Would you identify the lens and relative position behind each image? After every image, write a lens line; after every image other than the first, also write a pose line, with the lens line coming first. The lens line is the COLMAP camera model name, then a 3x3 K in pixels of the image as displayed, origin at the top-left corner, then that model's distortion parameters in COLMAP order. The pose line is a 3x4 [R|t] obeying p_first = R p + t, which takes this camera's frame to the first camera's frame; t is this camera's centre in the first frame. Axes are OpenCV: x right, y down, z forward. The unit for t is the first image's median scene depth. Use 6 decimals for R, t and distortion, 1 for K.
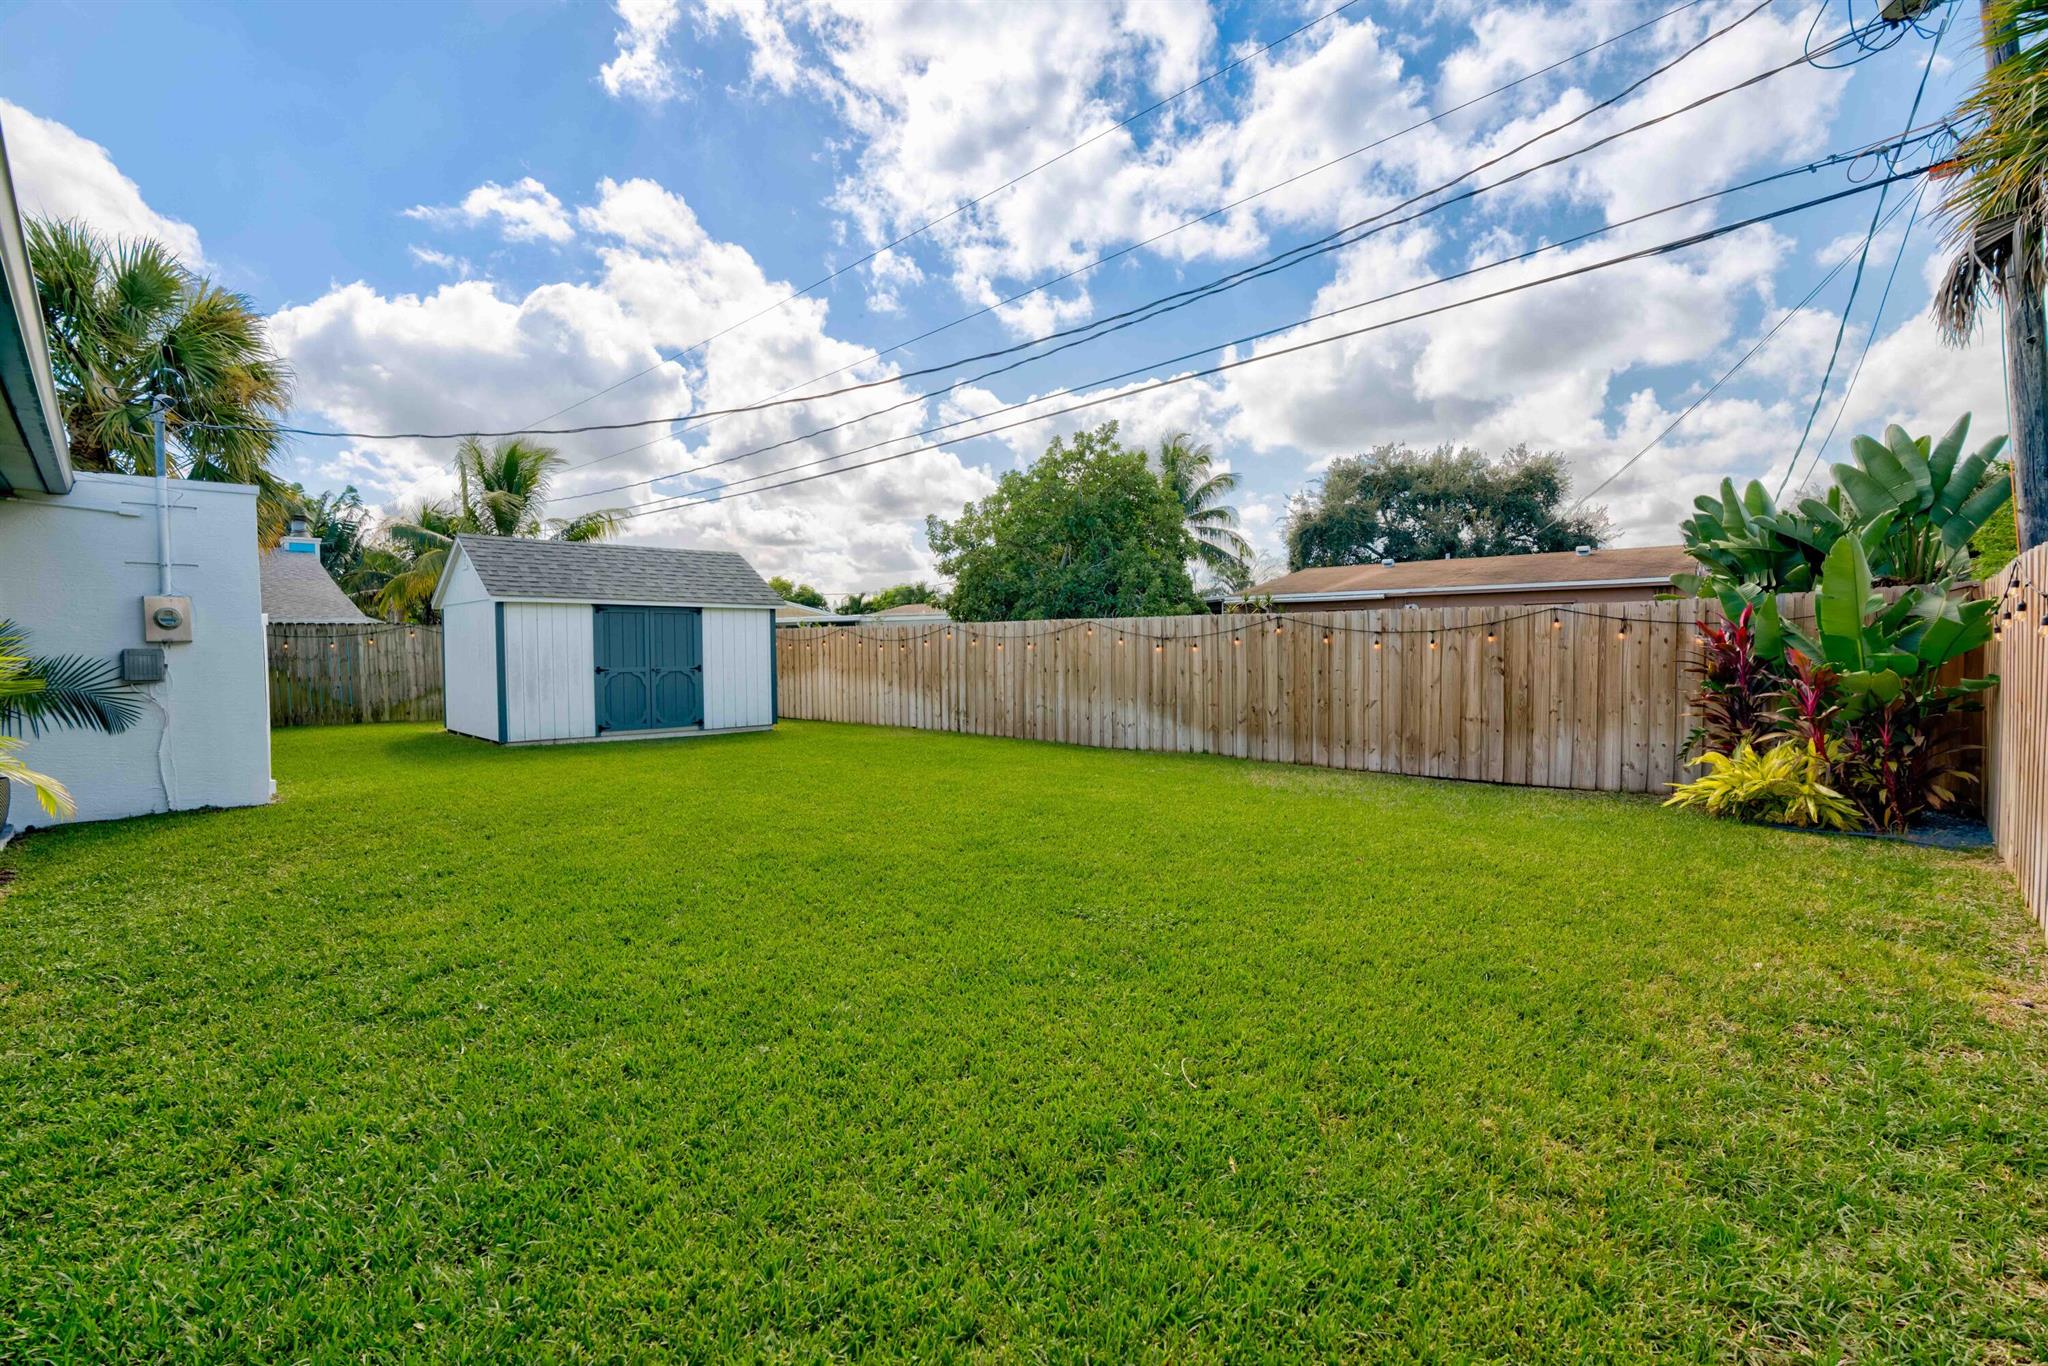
lens RADIAL K [[944.3, 0, 1026.8], [0, 944.3, 677.5], [0, 0, 1]] dist [-0.061343, 0.021068]
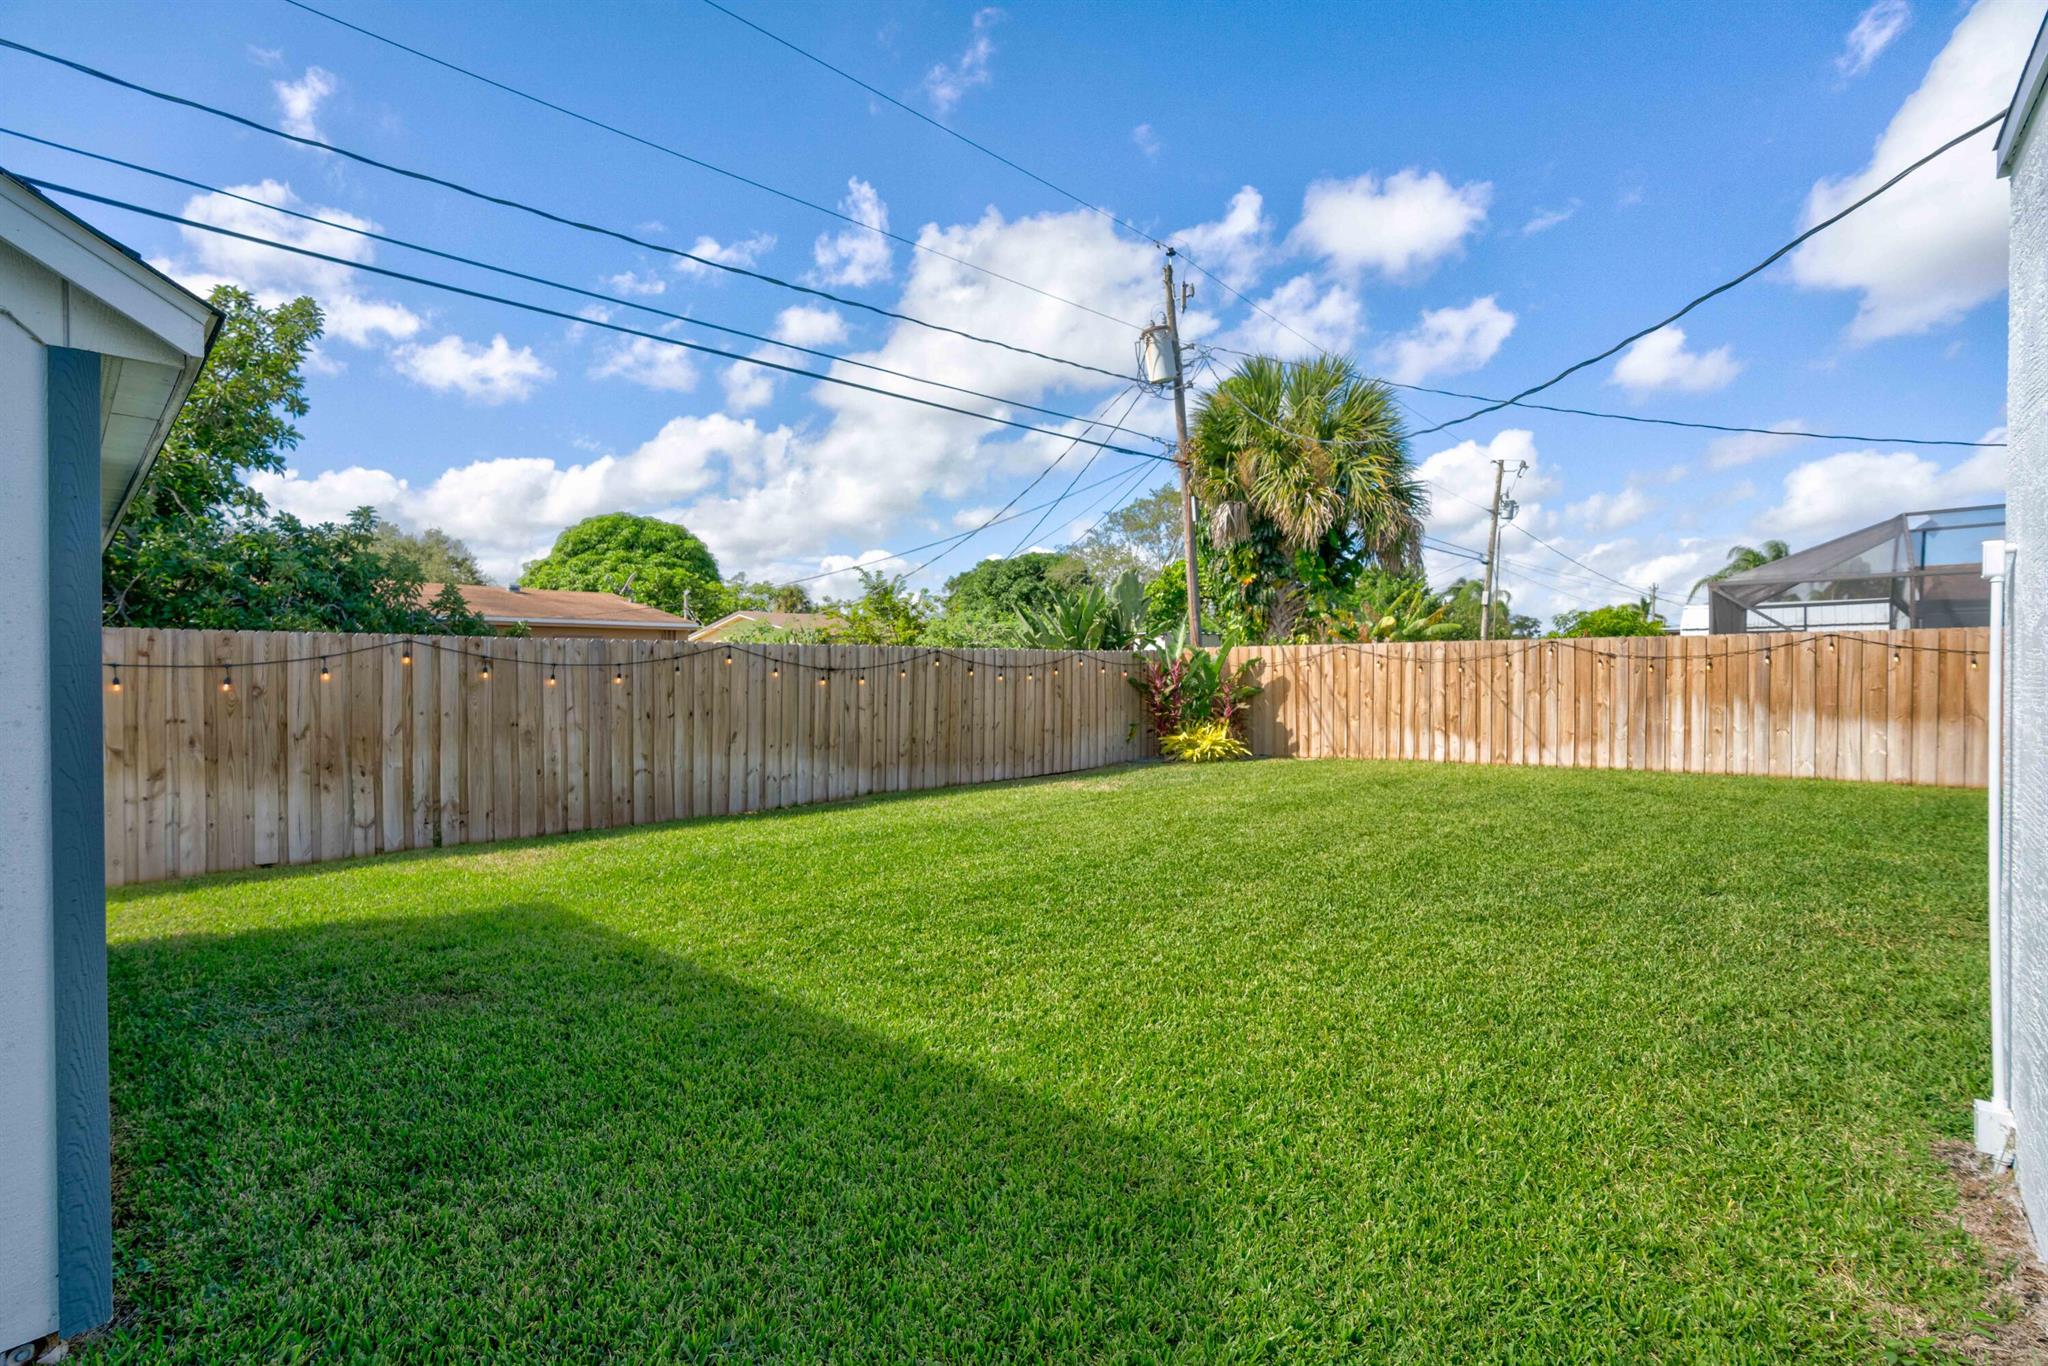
lens RADIAL K [[944.3, 0, 1024.6], [0, 944.3, 675.9], [0, 0, 1]] dist [-0.061343, 0.021068]
pose [[-0.054506, 0.007926, 0.998482, -0.659356], [0.039735, 0.999194, -0.005762, -0.021252], [-0.997723, 0.039360, -0.054777, 0.784940]]
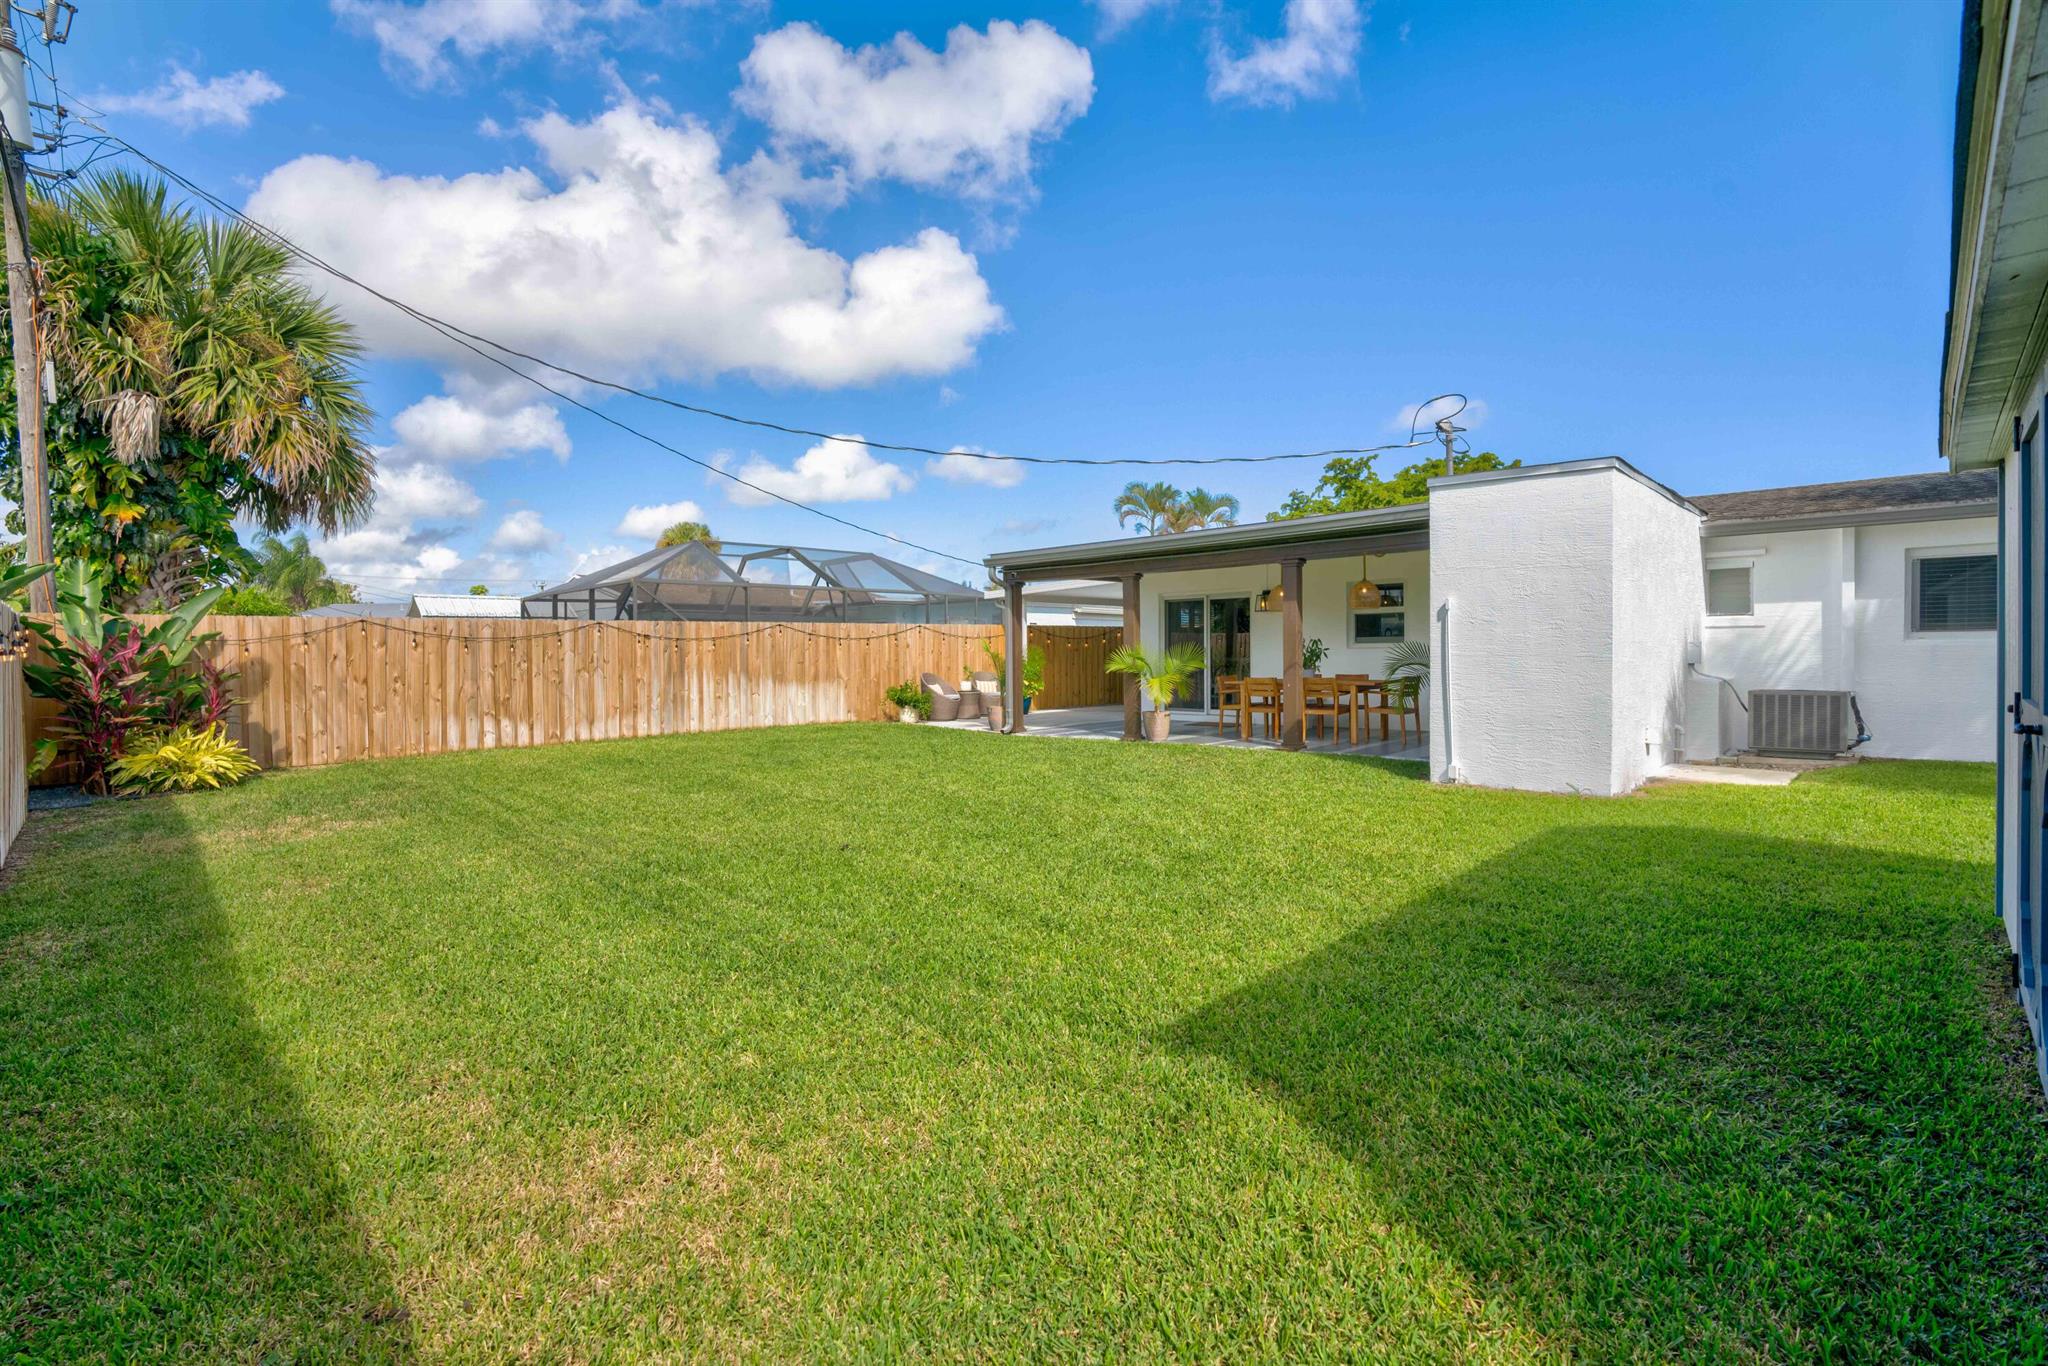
lens RADIAL K [[944.3, 0, 1013.0], [0, 944.3, 673.1], [0, 0, 1]] dist [-0.061343, 0.021068]
pose [[-0.999715, 0.021317, 0.010784, -0.212154], [0.021888, 0.998194, 0.055941, -0.032670], [-0.009572, 0.056161, -0.998376, 1.200928]]
